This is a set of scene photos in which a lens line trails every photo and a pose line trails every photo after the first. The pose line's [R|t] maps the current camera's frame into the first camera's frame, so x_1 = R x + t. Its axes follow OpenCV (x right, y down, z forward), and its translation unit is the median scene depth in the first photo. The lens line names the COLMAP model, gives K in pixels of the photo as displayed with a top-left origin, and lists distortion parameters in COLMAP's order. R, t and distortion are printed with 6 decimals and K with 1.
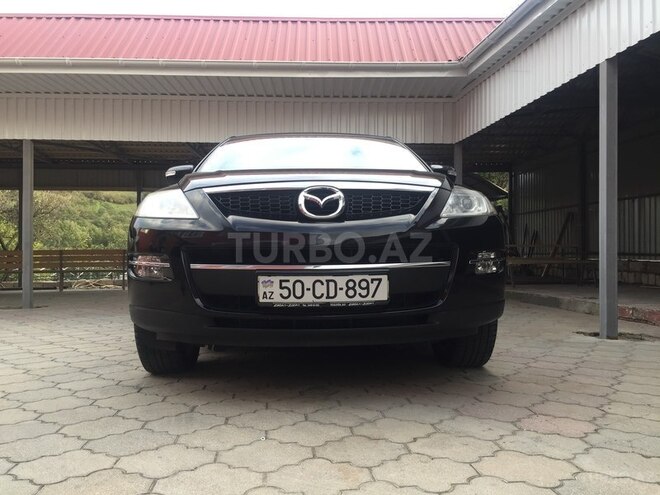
lens RADIAL K [[557.6, 0, 320.3], [0, 557.6, 246.2], [0, 0, 1]] dist [0.073514, -0.074587]
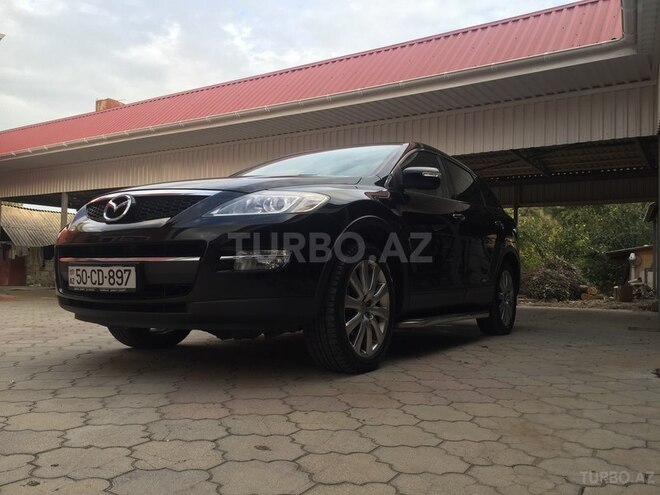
lens RADIAL K [[557.6, 0, 320.3], [0, 557.6, 246.2], [0, 0, 1]] dist [0.073514, -0.074587]
pose [[0.819272, -0.004010, -0.573391, 1.131213], [-0.006730, 0.999839, -0.016608, 0.025144], [0.573366, 0.017465, 0.819113, 0.252840]]
